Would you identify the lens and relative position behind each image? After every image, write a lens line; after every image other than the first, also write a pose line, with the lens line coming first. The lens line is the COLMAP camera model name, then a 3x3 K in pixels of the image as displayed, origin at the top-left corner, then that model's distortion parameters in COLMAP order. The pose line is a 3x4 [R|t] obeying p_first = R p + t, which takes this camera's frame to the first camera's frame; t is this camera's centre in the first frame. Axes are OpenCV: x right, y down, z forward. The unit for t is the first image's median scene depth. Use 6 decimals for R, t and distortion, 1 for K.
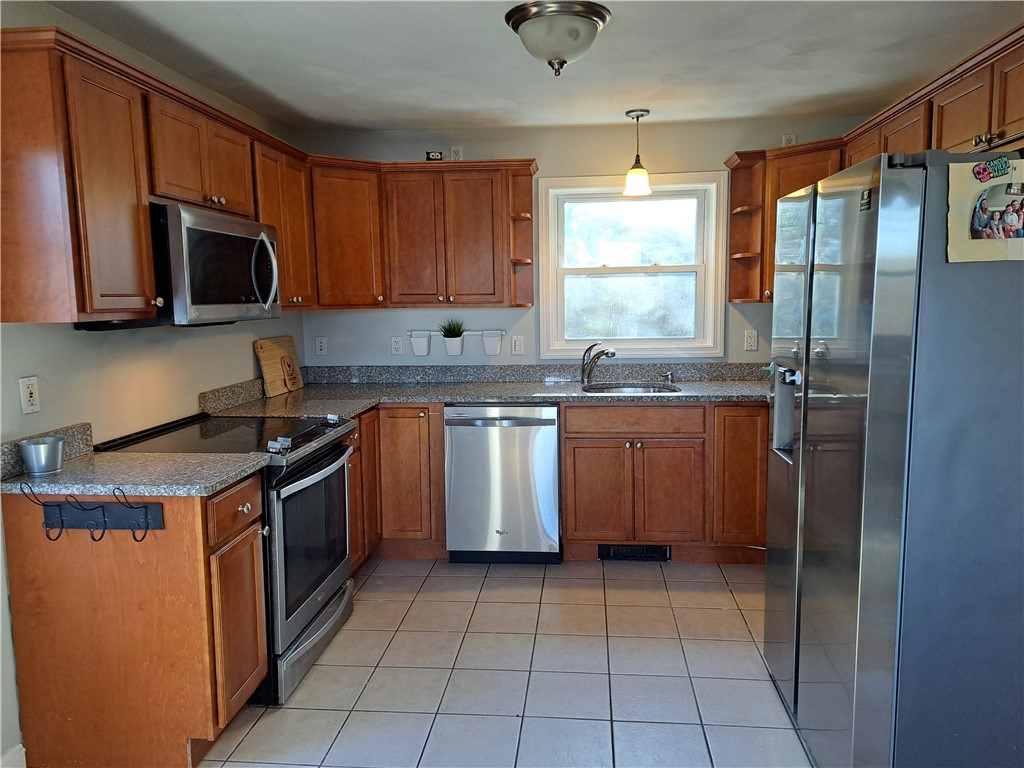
lens RADIAL K [[741.5, 0, 512.0], [0, 741.5, 379.2], [0, 0, 1]] dist [0.079769, -0.039075]
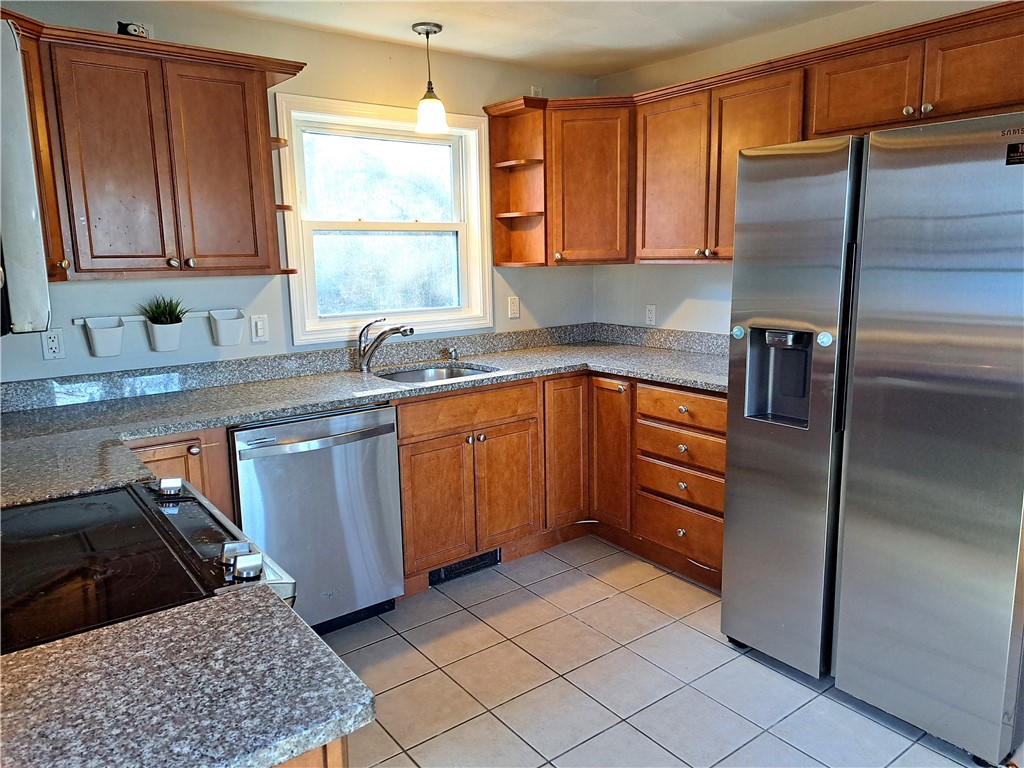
lens RADIAL K [[741.5, 0, 514.0], [0, 741.5, 372.5], [0, 0, 1]] dist [0.079769, -0.039075]
pose [[0.731426, -0.108198, 0.673282, -0.328300], [0.088863, 0.994036, 0.063207, -0.030587], [-0.676106, 0.013599, 0.736679, 0.333791]]
